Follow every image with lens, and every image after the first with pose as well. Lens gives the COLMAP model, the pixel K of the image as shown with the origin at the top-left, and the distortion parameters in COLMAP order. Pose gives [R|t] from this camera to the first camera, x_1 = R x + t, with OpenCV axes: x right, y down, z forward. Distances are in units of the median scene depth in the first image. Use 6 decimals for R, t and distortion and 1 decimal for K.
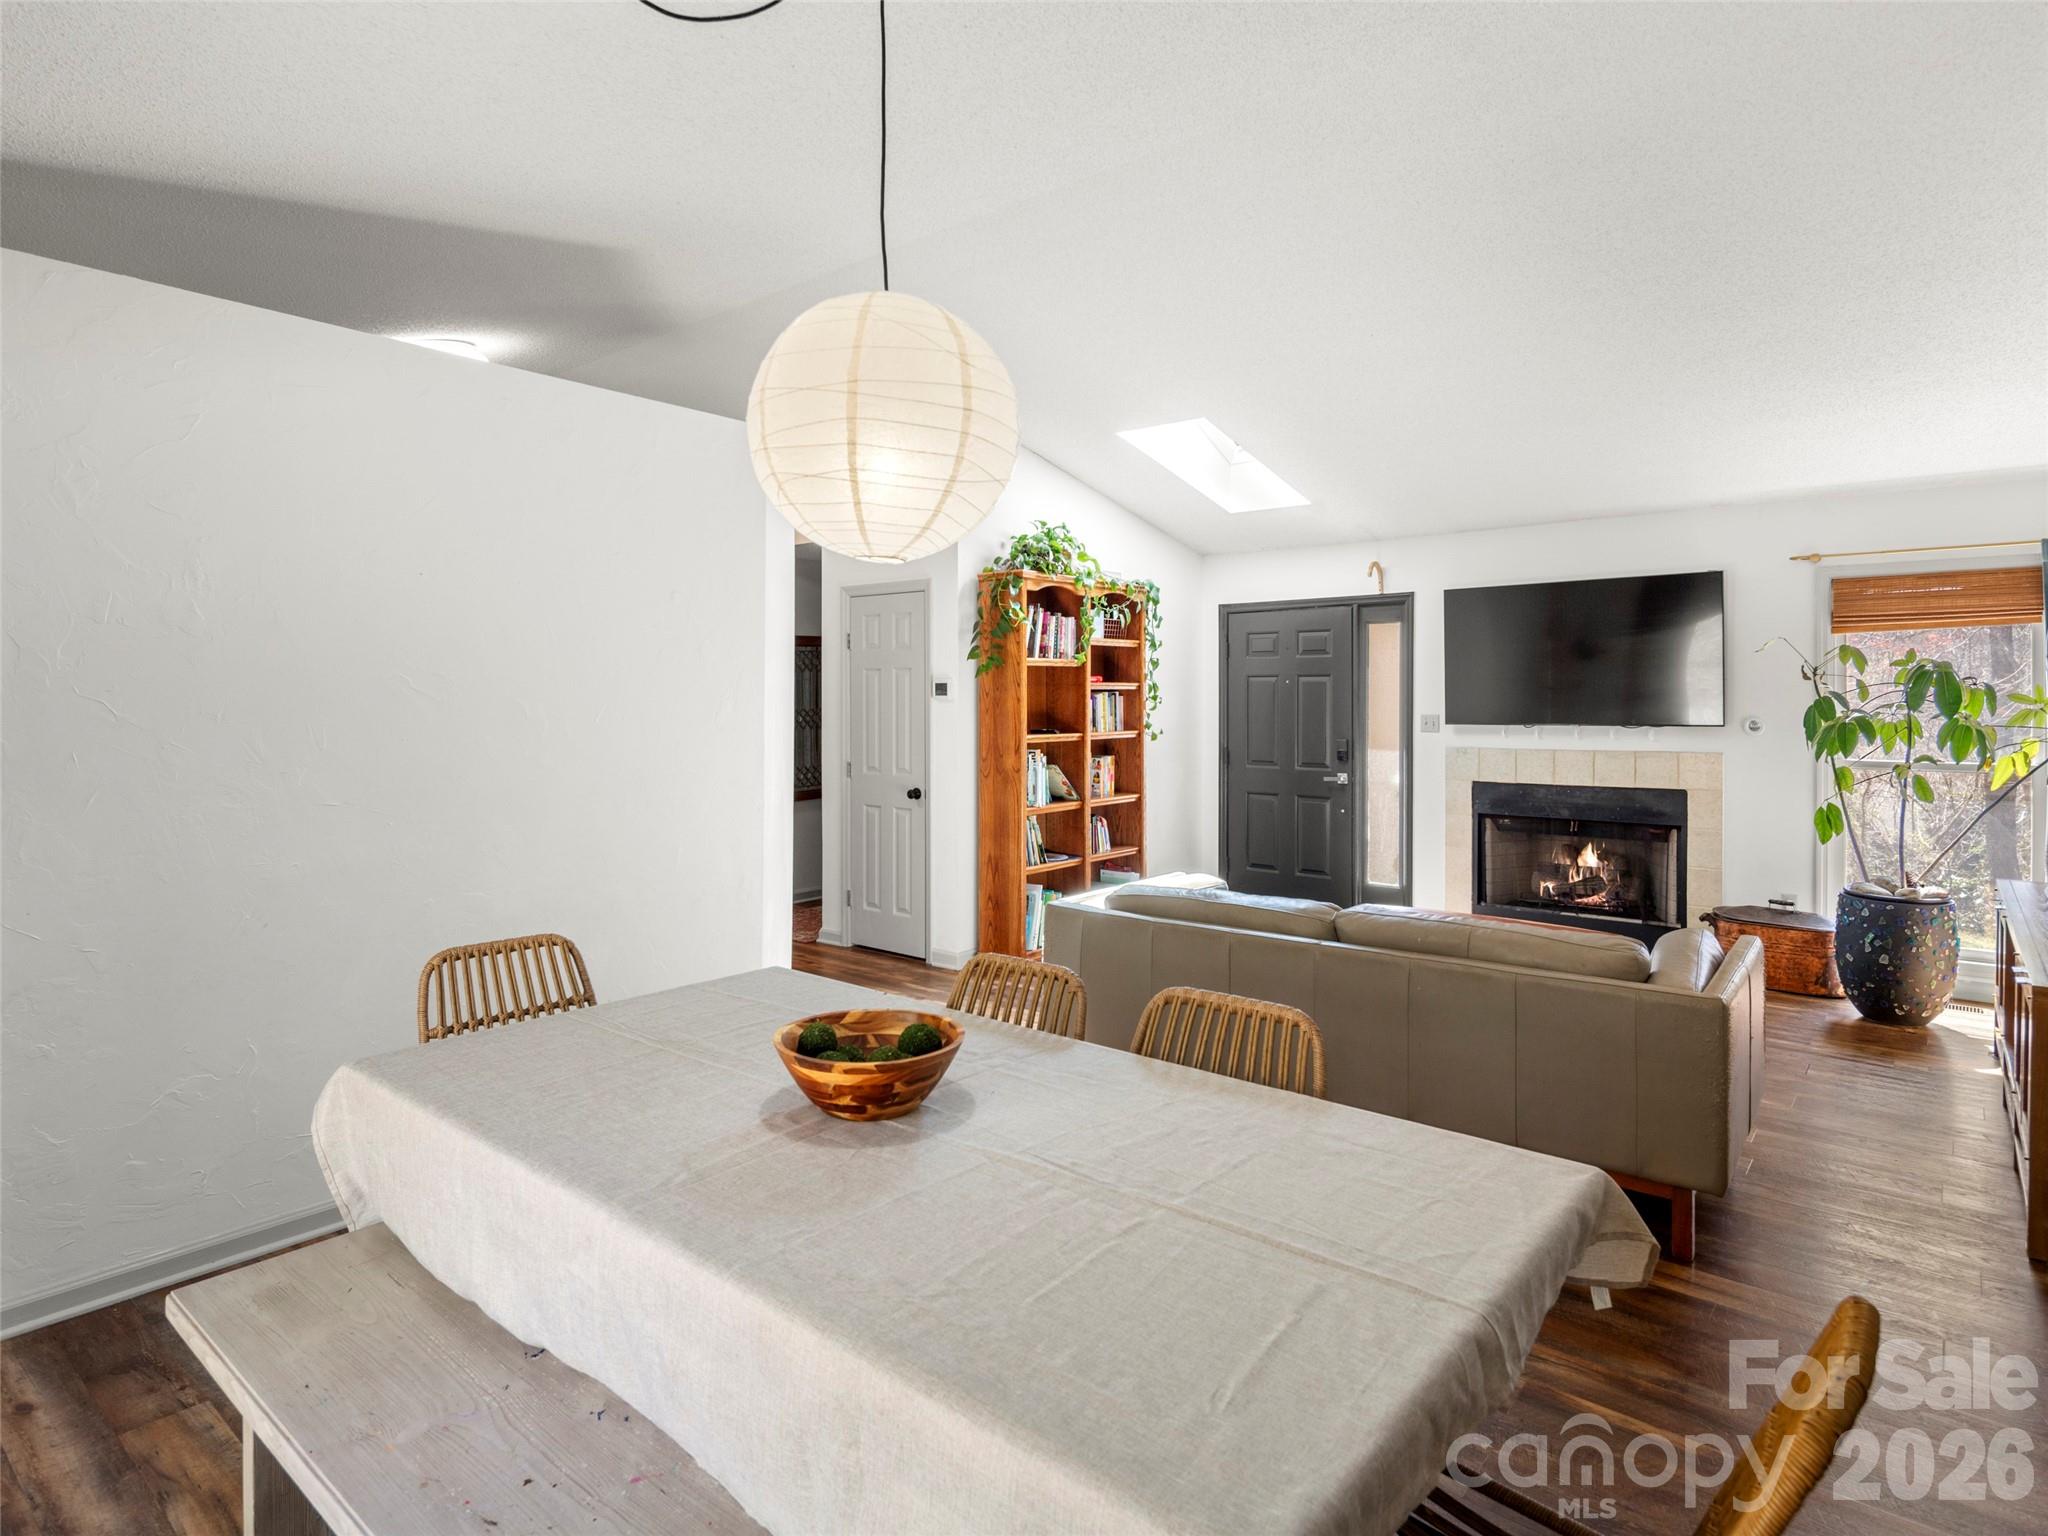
lens RADIAL K [[1120.5, 0, 978.7], [0, 1120.5, 703.8], [0, 0, 1]] dist [0.003525, -0.006441]
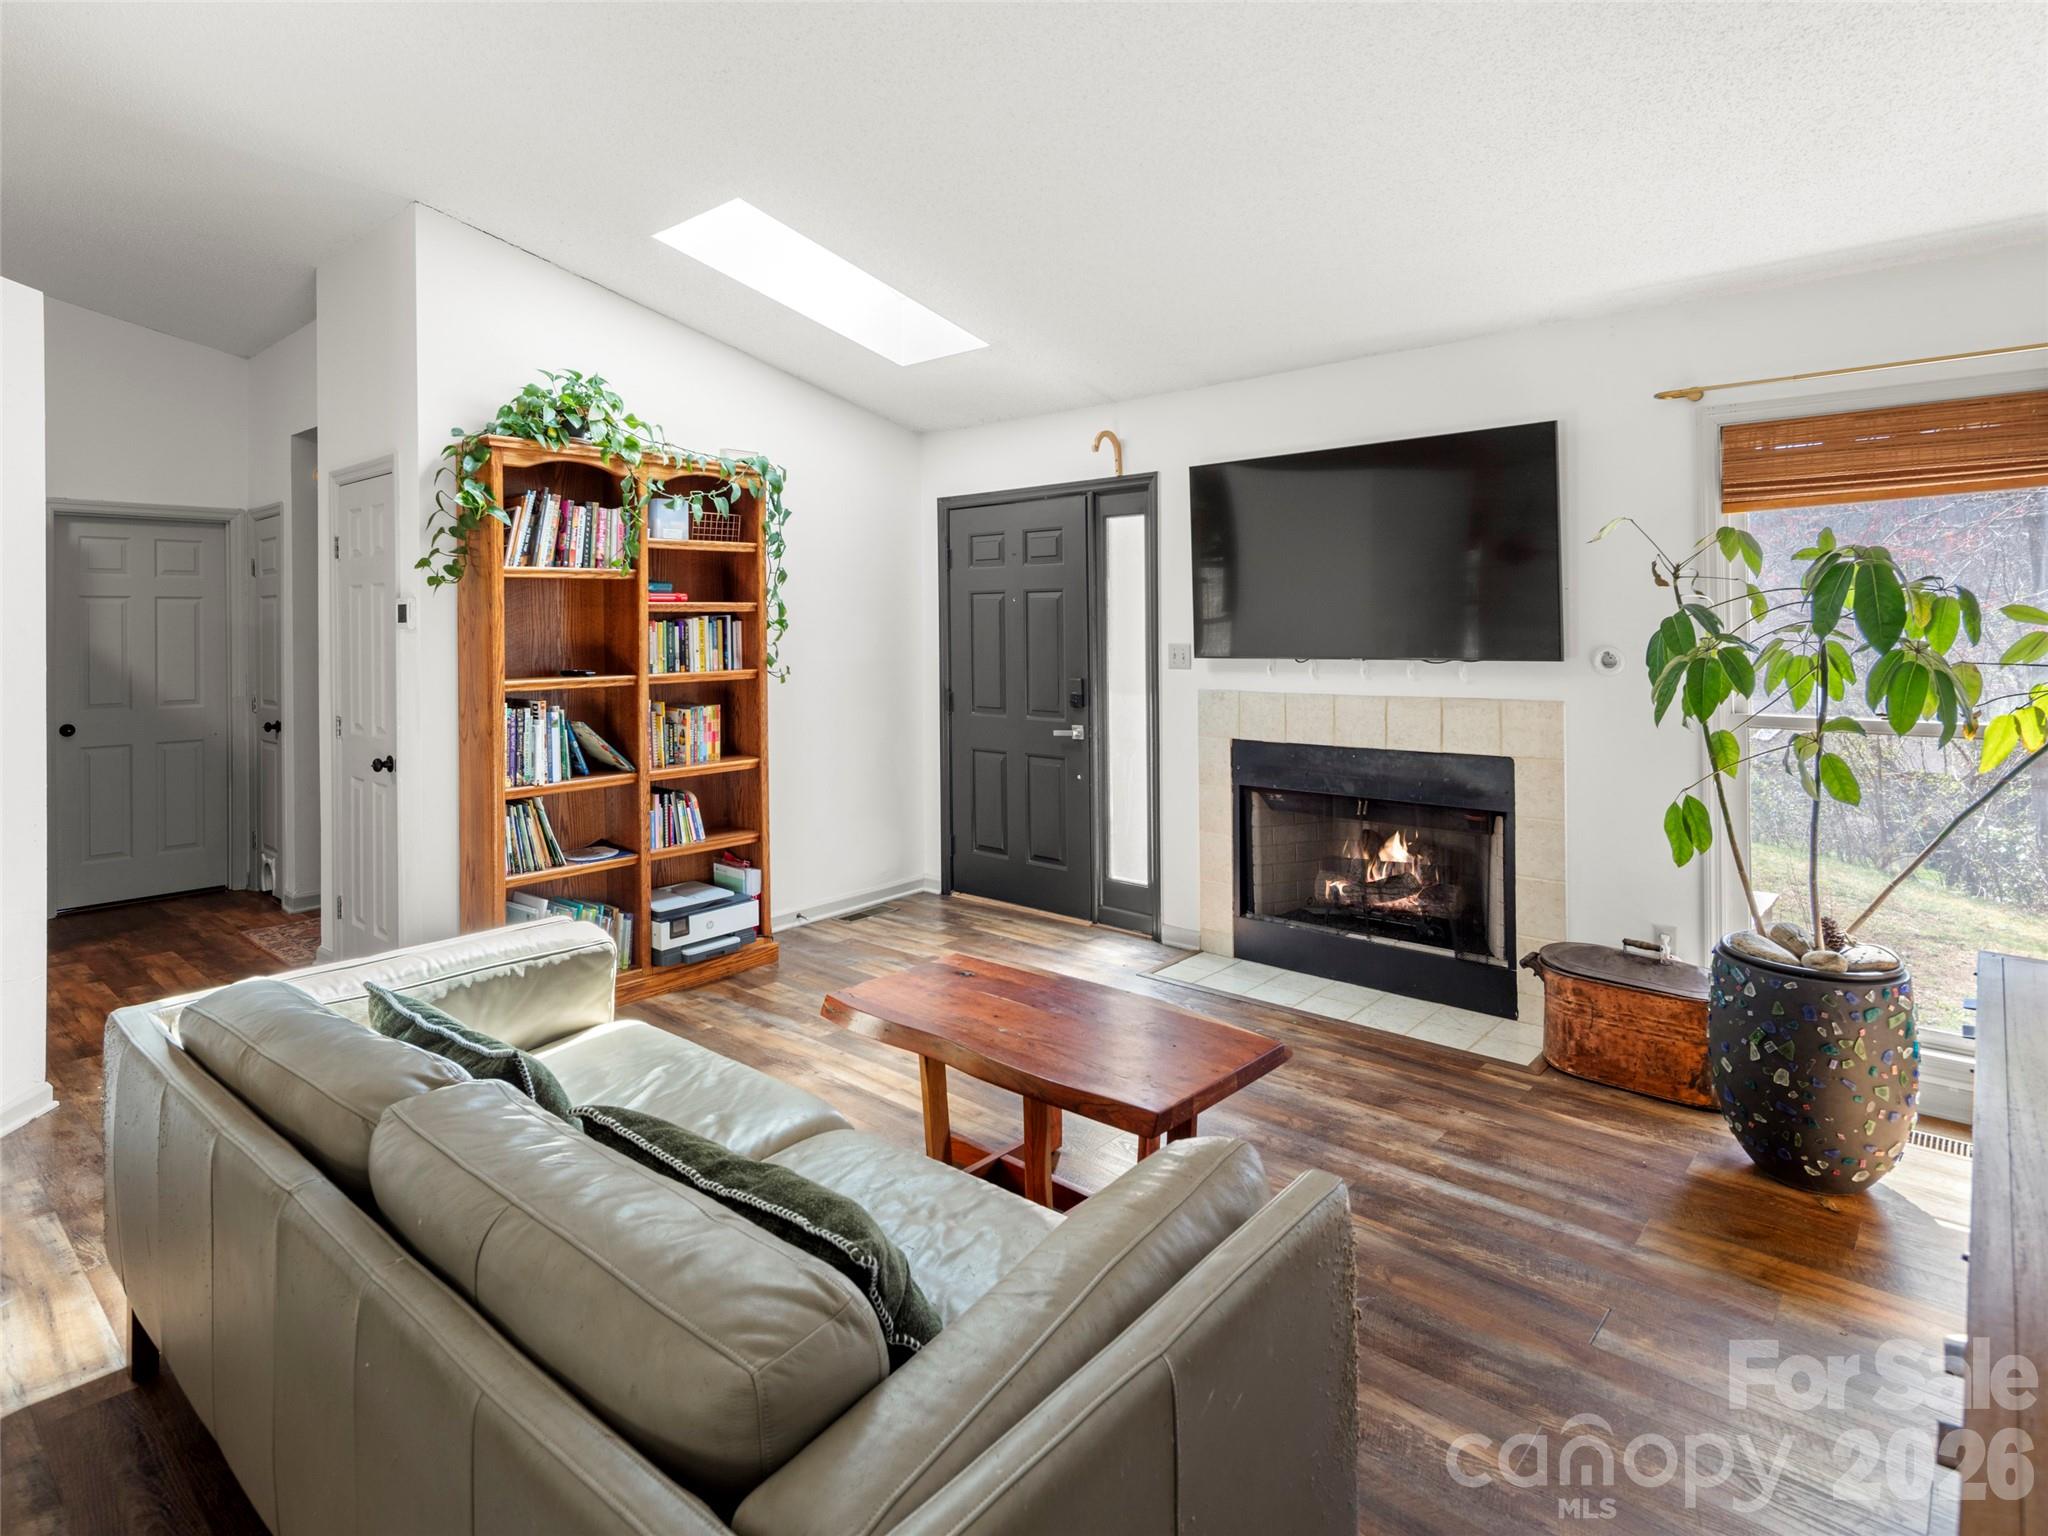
lens RADIAL K [[1120.5, 0, 942.2], [0, 1120.5, 614.3], [0, 0, 1]] dist [0.003525, -0.006441]
pose [[0.998919, -0.008220, -0.045747, 0.313764], [0.007644, 0.999890, -0.012746, -0.001085], [0.045847, 0.012383, 0.998872, 0.313968]]
